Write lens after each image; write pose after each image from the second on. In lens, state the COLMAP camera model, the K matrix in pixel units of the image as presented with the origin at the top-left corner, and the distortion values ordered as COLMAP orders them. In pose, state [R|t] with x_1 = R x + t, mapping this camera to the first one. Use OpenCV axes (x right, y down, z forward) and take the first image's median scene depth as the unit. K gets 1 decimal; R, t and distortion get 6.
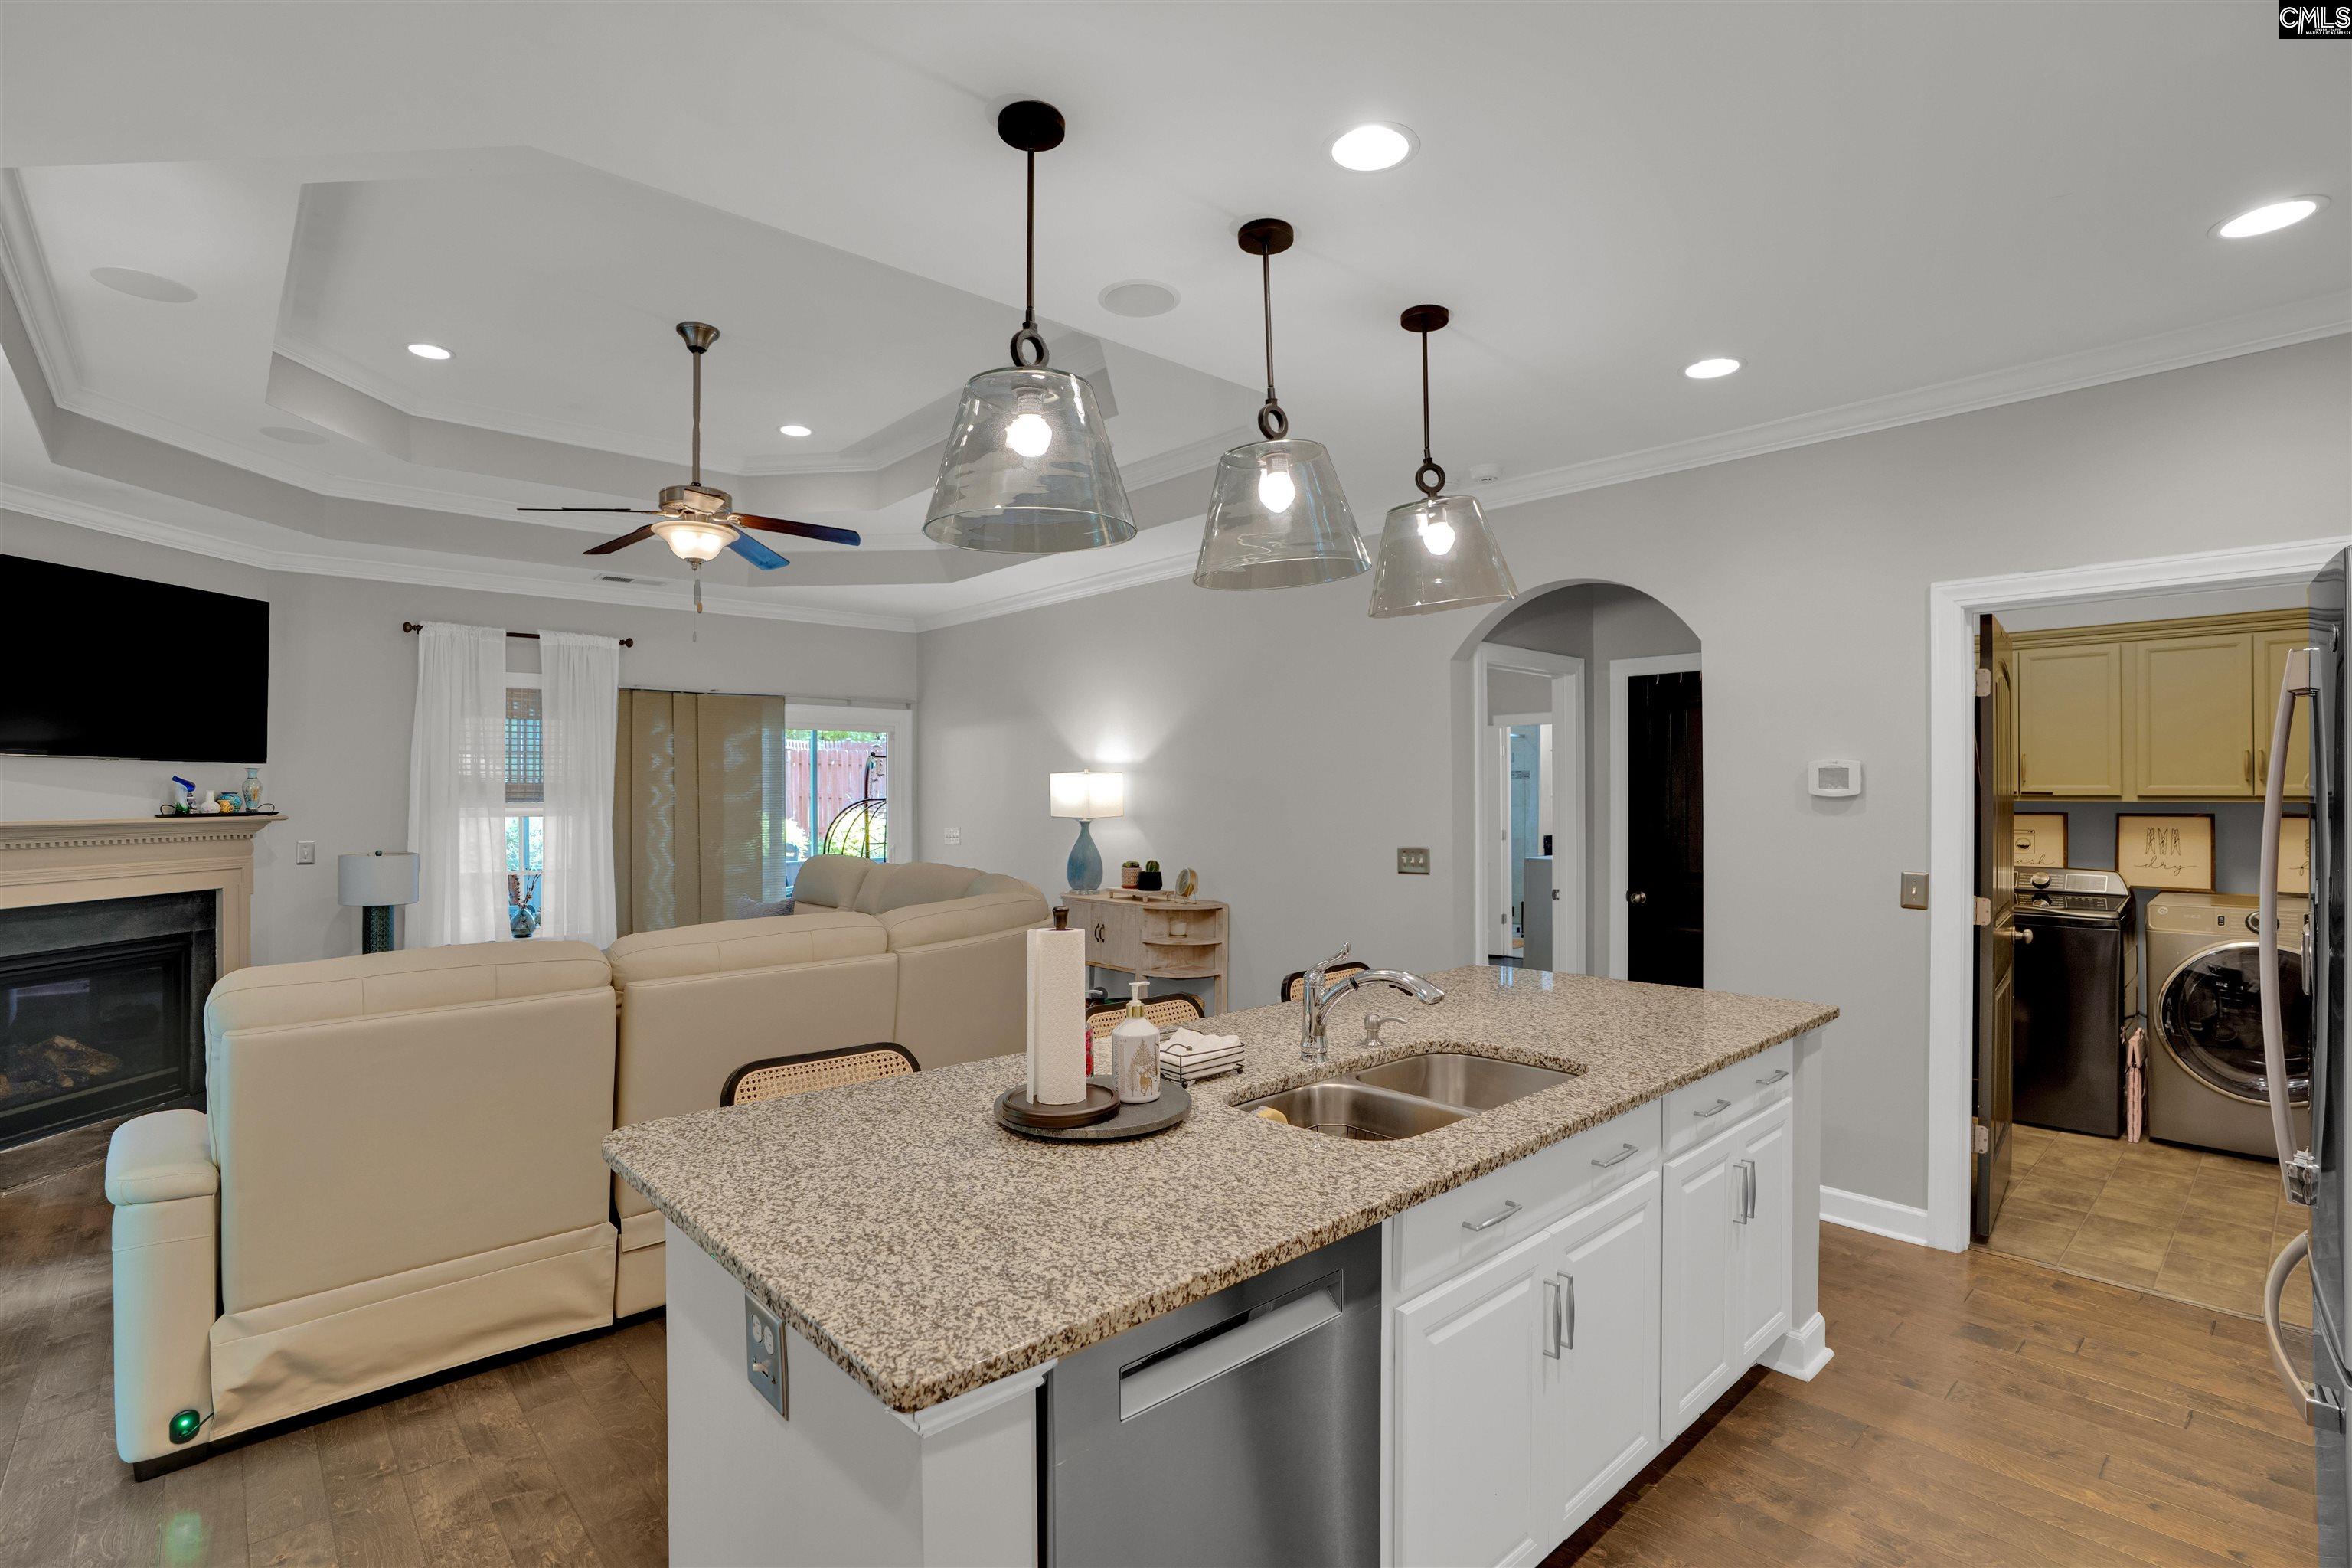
lens RADIAL K [[1112.5, 0, 1170.1], [0, 1112.5, 773.7], [0, 0, 1]] dist [-0.013772, 0.013718]
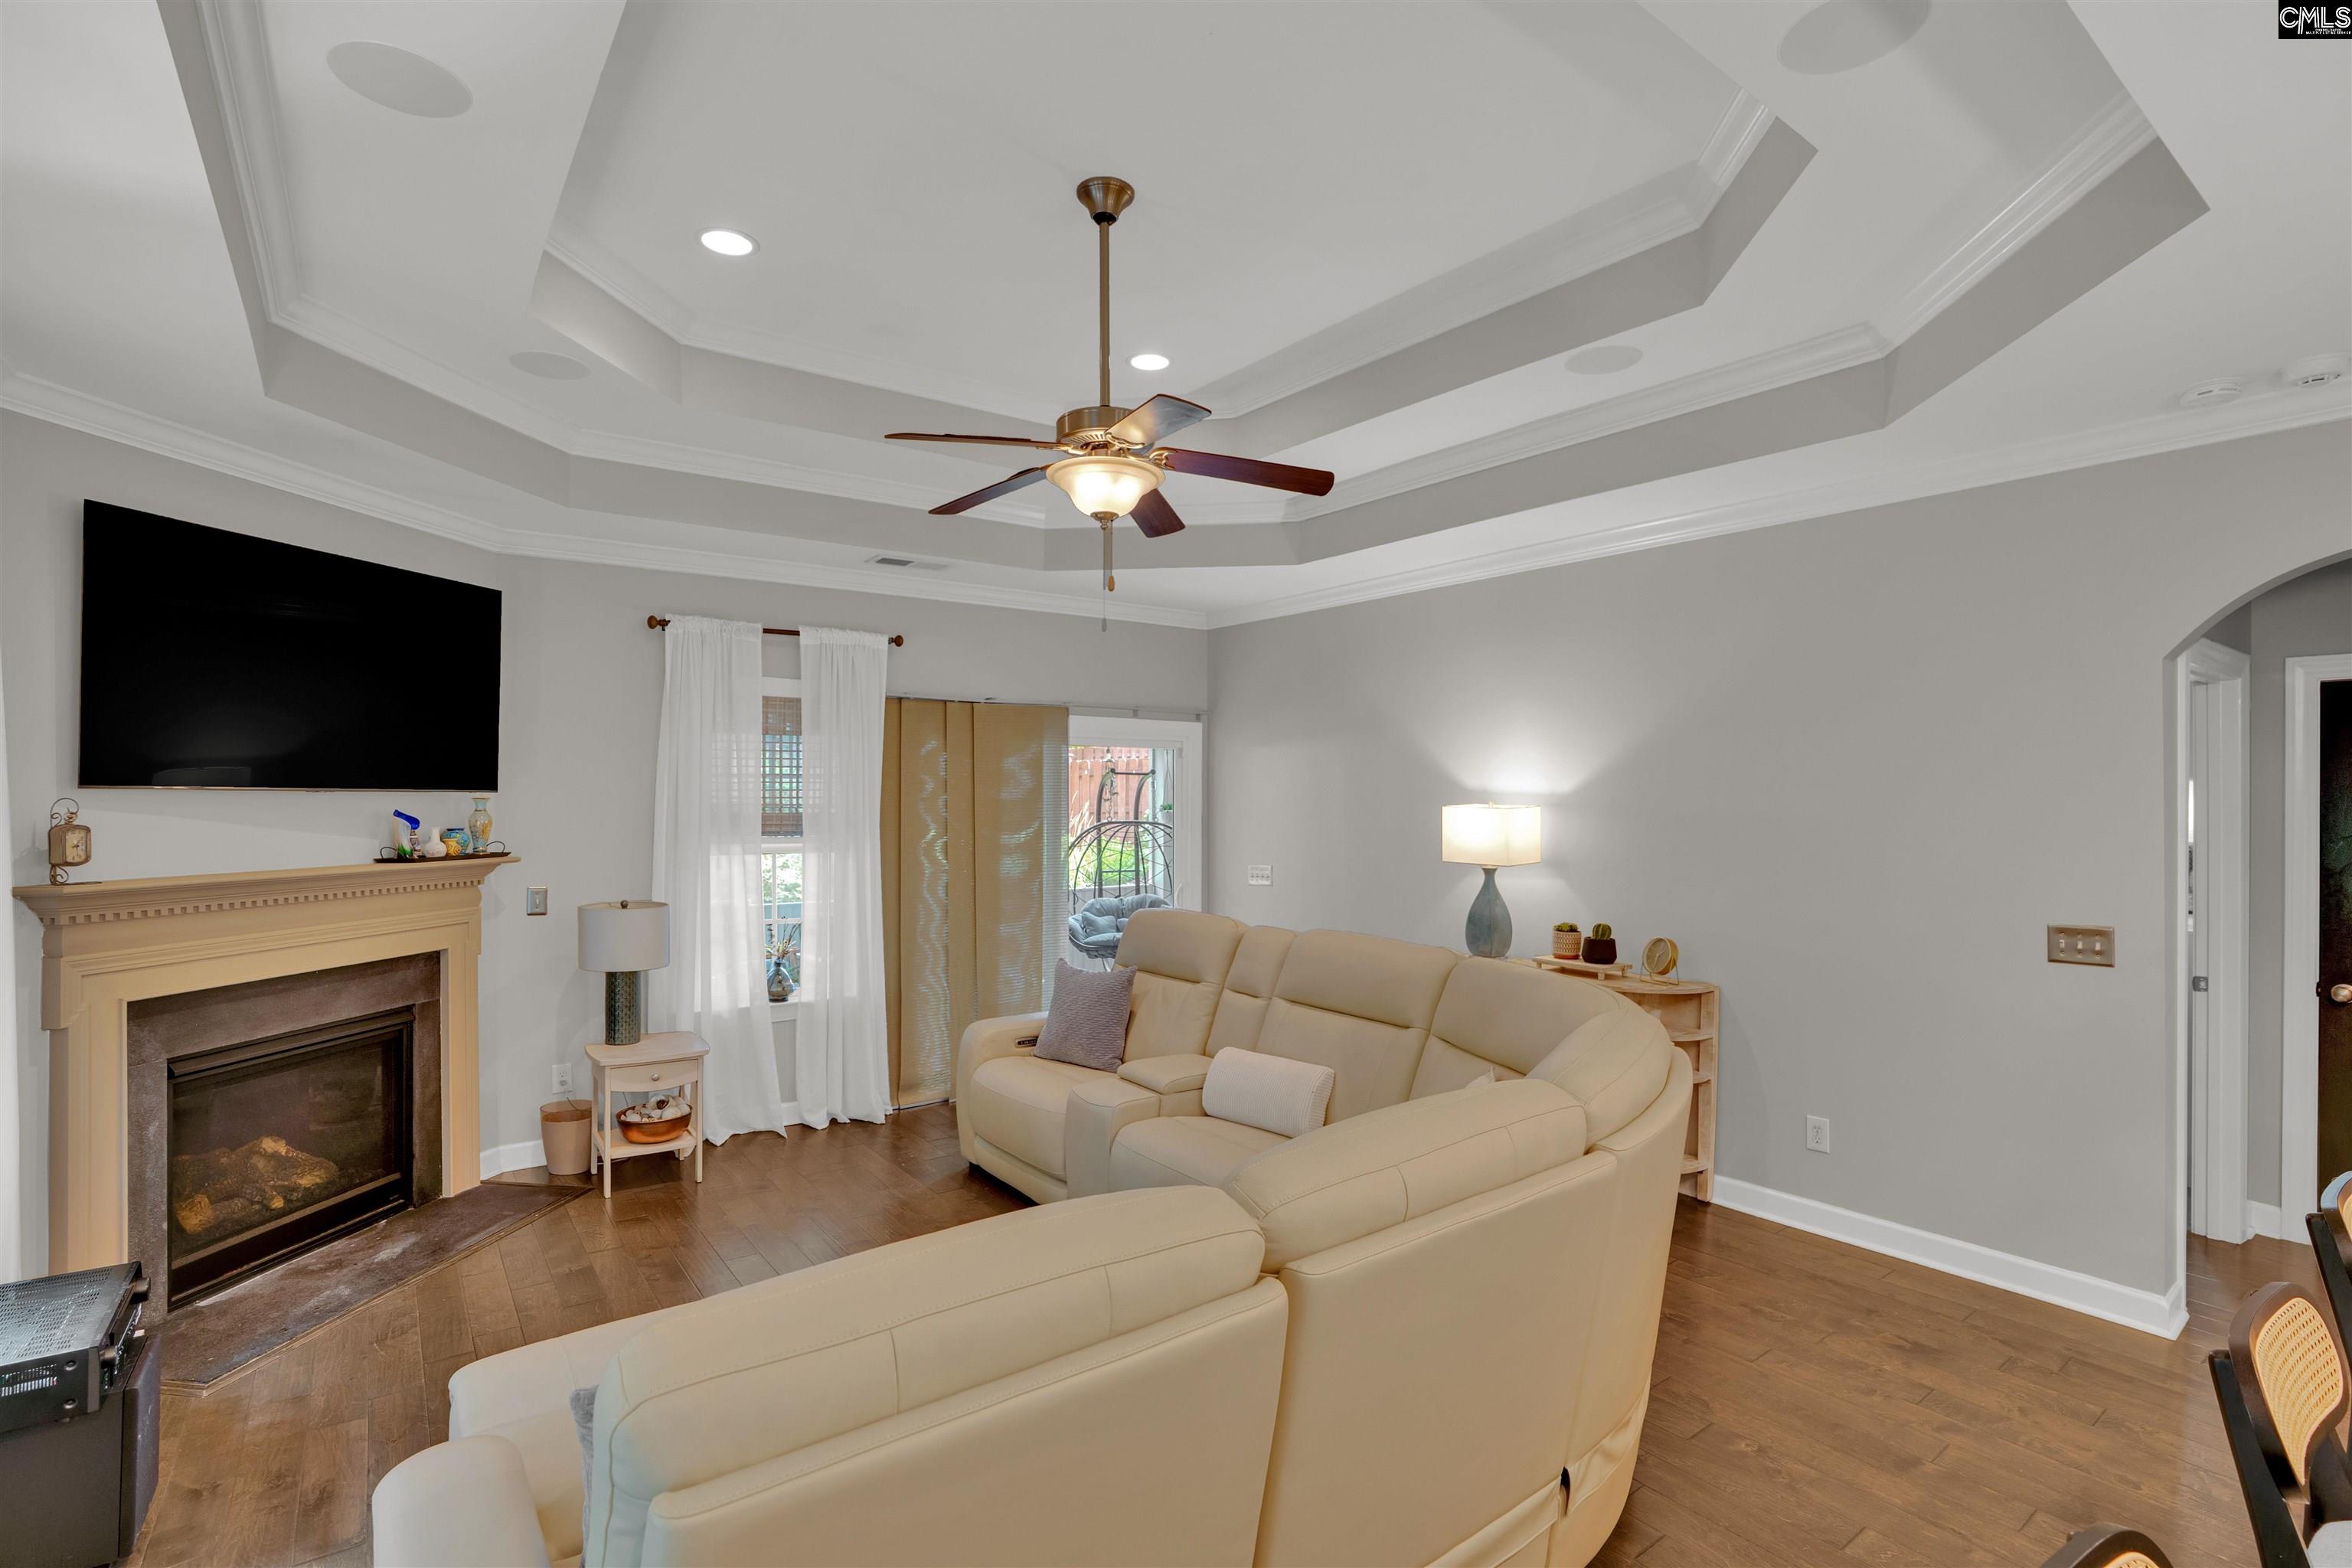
lens RADIAL K [[1120.1, 0, 1201.5], [0, 1120.1, 785.6], [0, 0, 1]] dist [-0.010997, -0.000811]
pose [[0.997243, 0.005108, -0.074031, -0.240528], [-0.004774, 0.999978, 0.004693, -0.019289], [0.074053, -0.004327, 0.997245, 0.227960]]
